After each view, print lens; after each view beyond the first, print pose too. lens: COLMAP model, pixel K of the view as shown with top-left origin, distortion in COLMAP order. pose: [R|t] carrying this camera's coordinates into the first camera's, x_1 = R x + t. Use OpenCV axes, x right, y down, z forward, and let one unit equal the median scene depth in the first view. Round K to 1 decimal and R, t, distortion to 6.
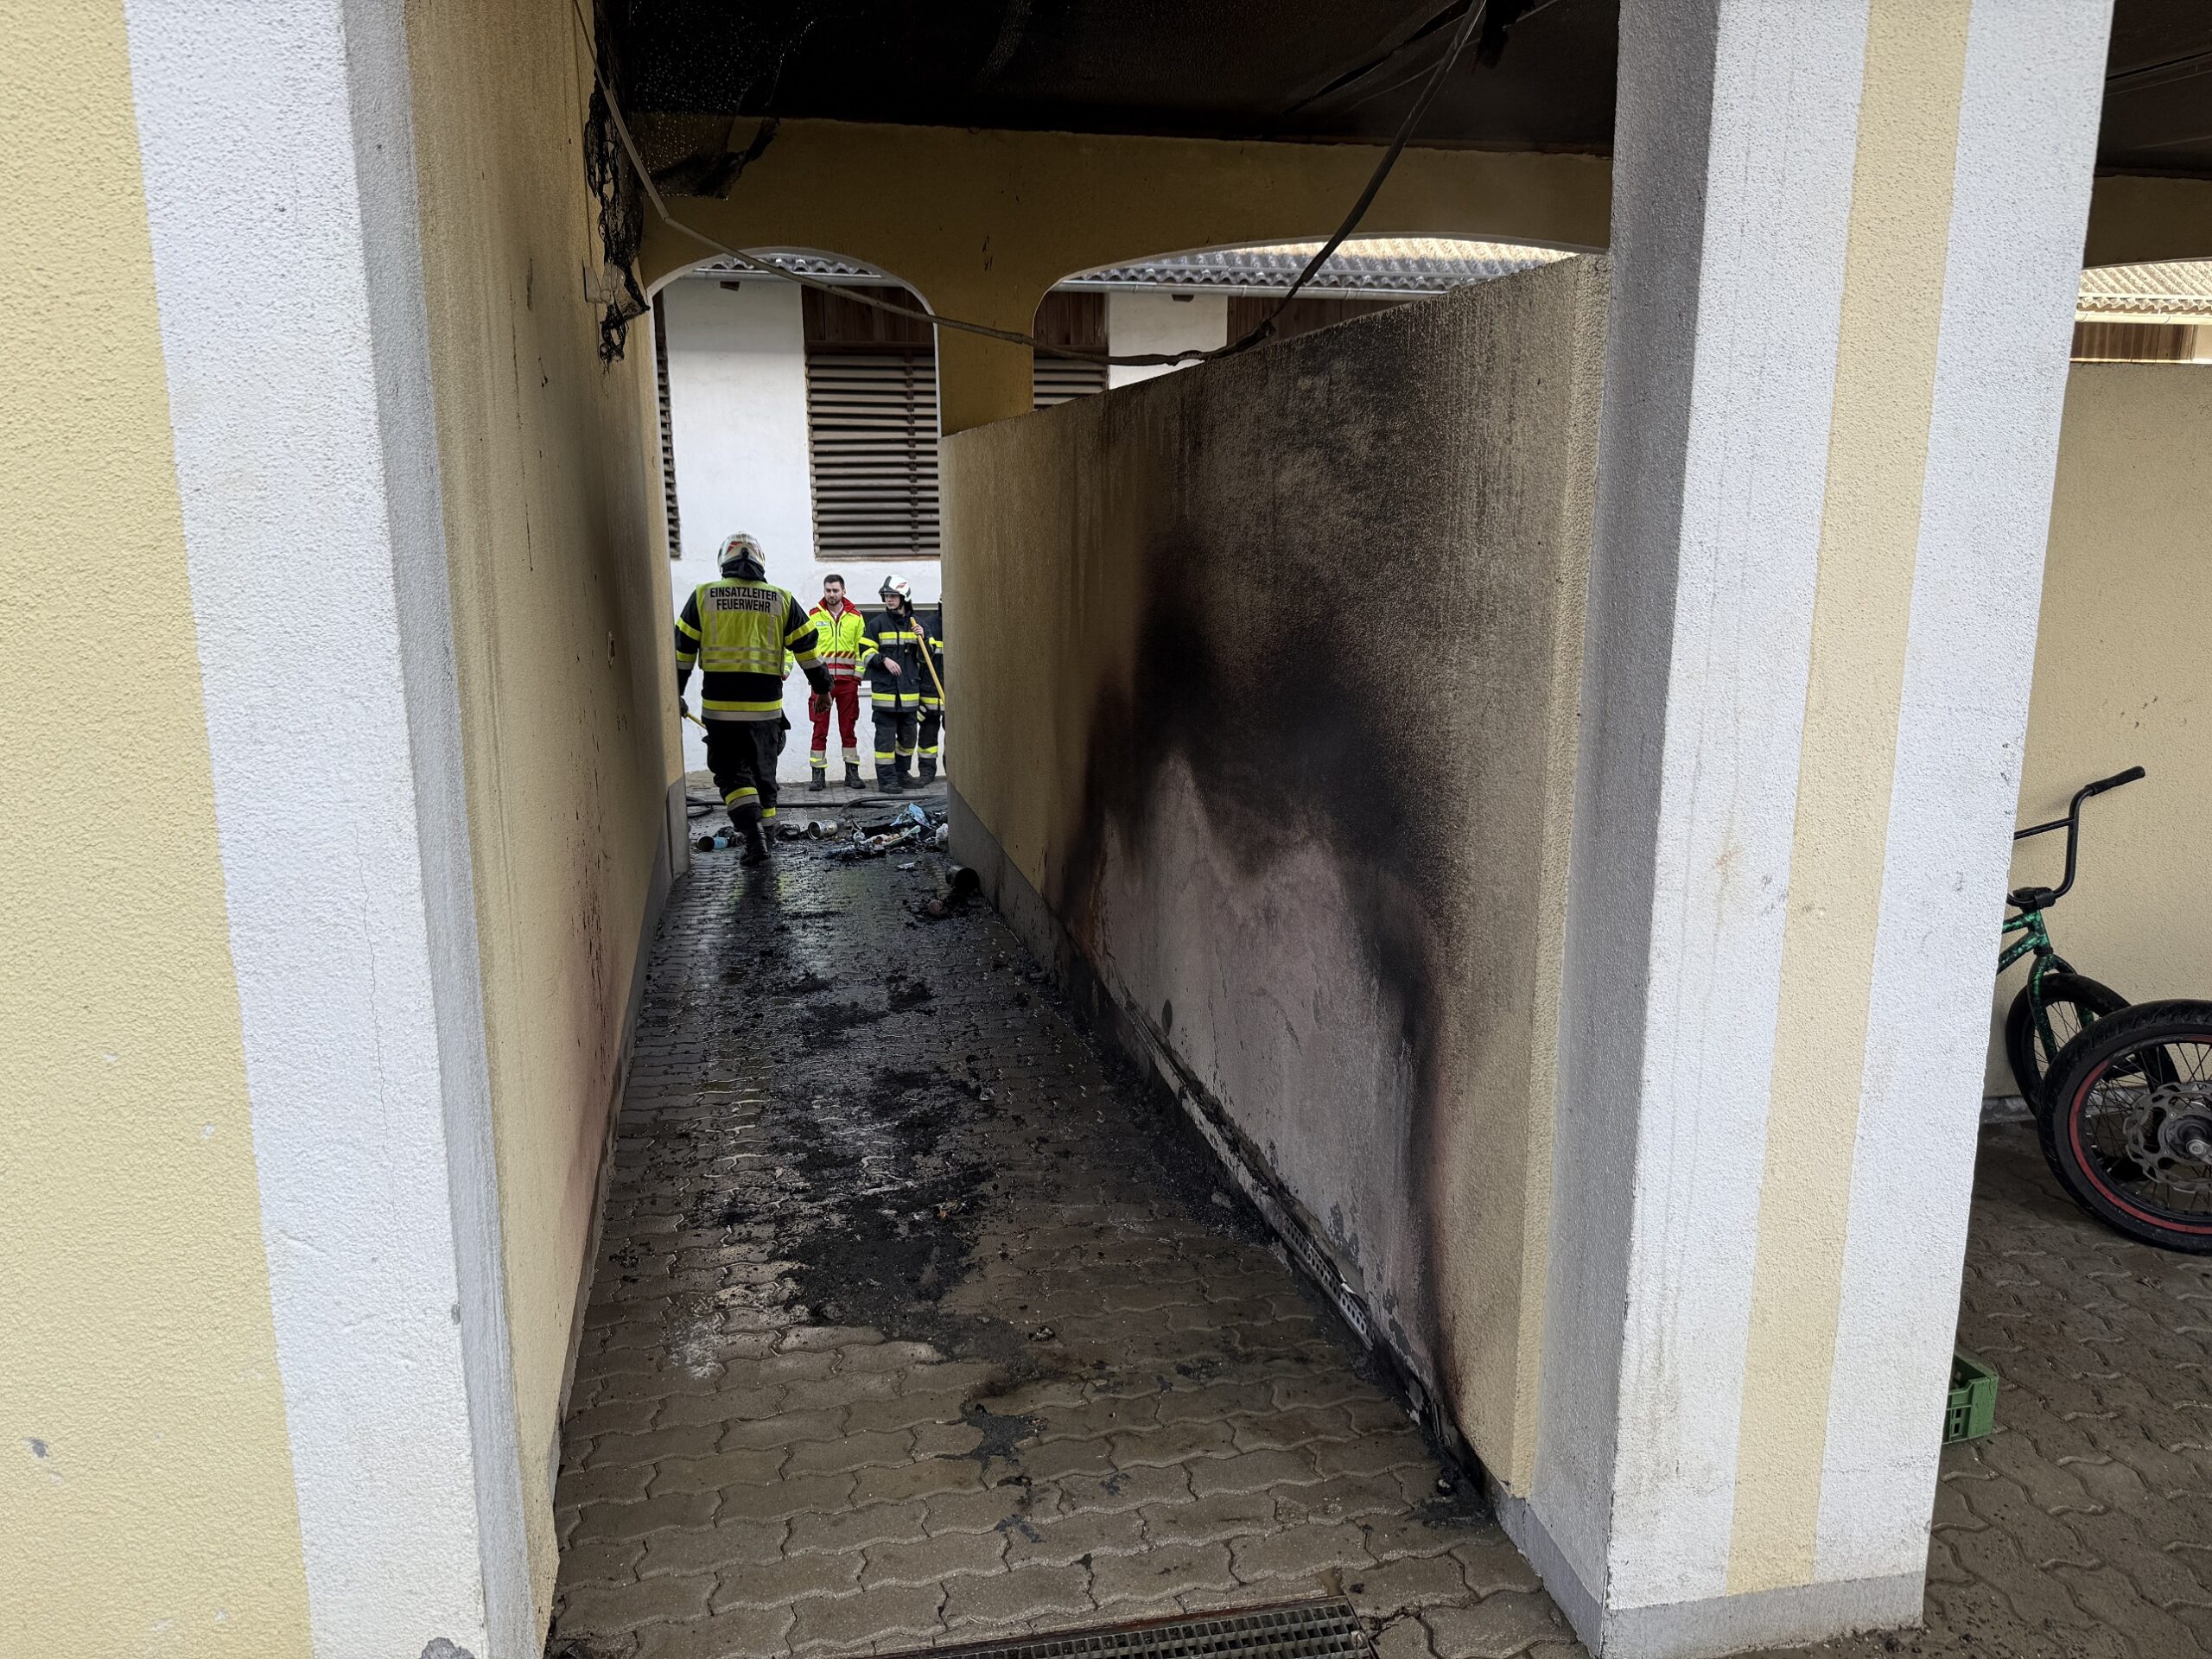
lens RADIAL K [[1537.7, 0, 1106.9], [0, 1537.7, 779.0], [0, 0, 1]] dist [0.105971, -0.000558]
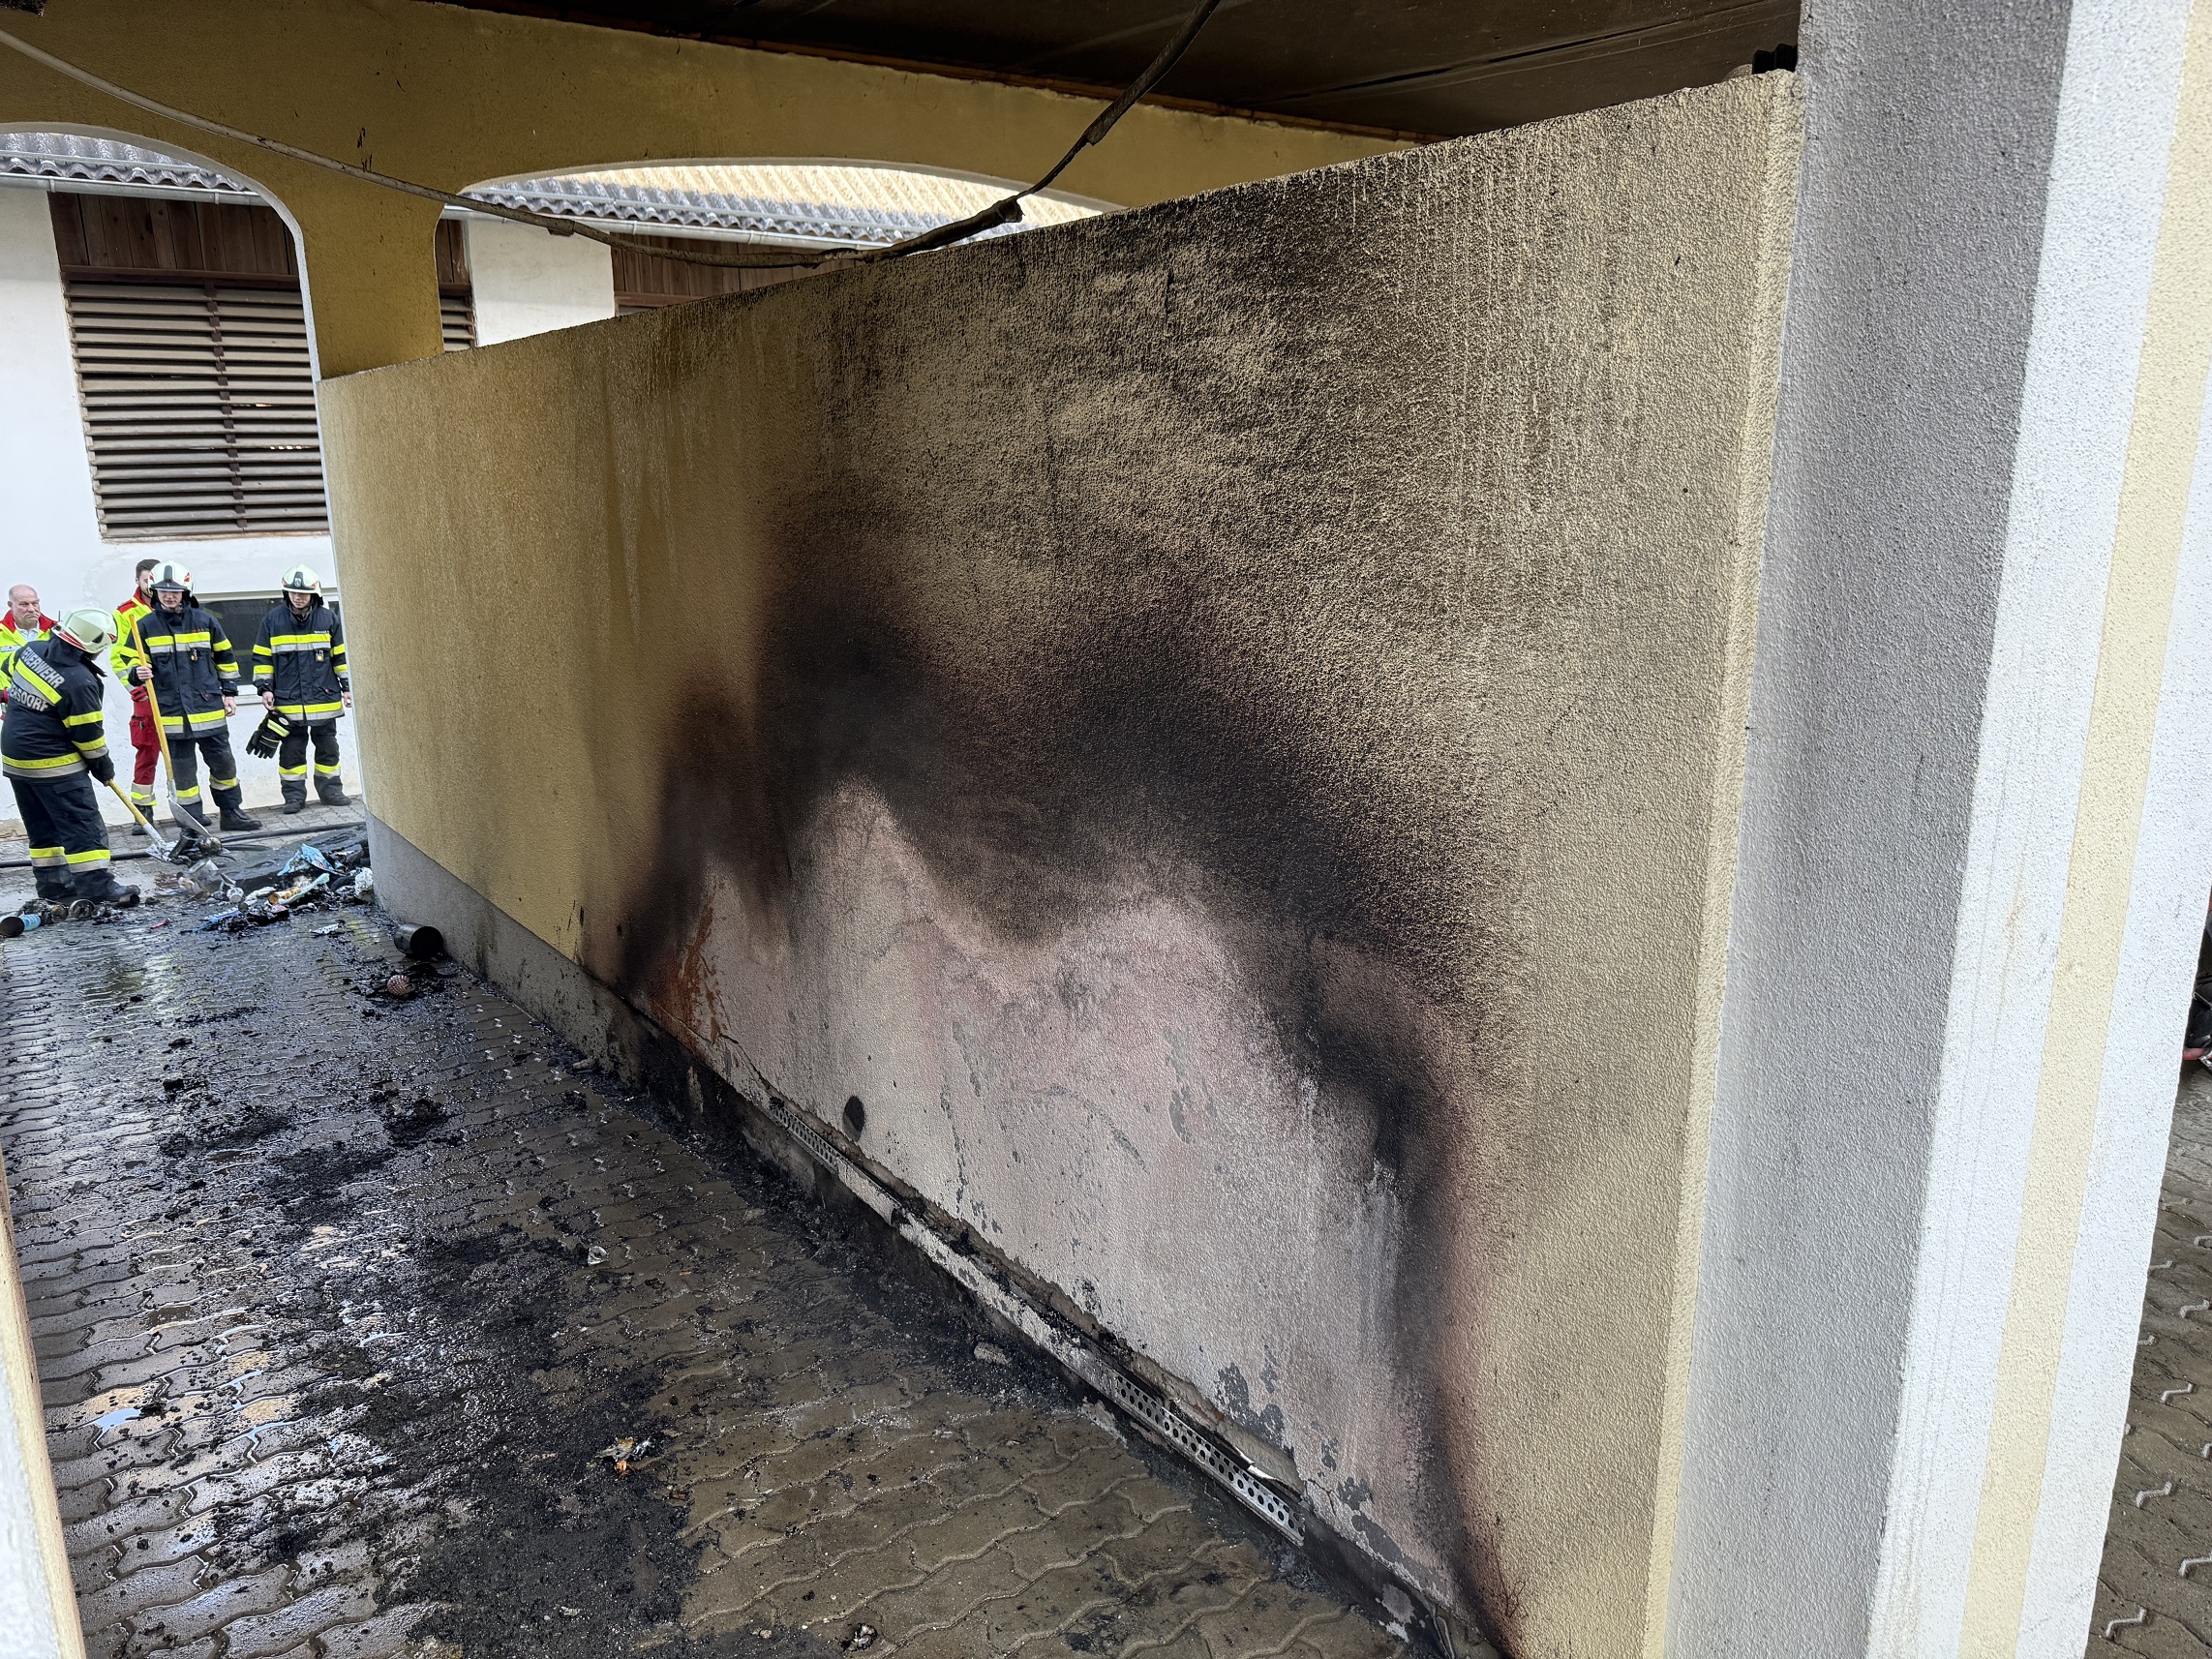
lens RADIAL K [[1573.9, 0, 1148.9], [0, 1573.9, 812.4], [0, 0, 1]] dist [0.131303, -0.221042]
pose [[0.919959, -0.088698, 0.381848, -0.133828], [0.074751, 0.995885, 0.051239, -0.034200], [-0.384822, -0.018595, 0.922804, 0.234410]]
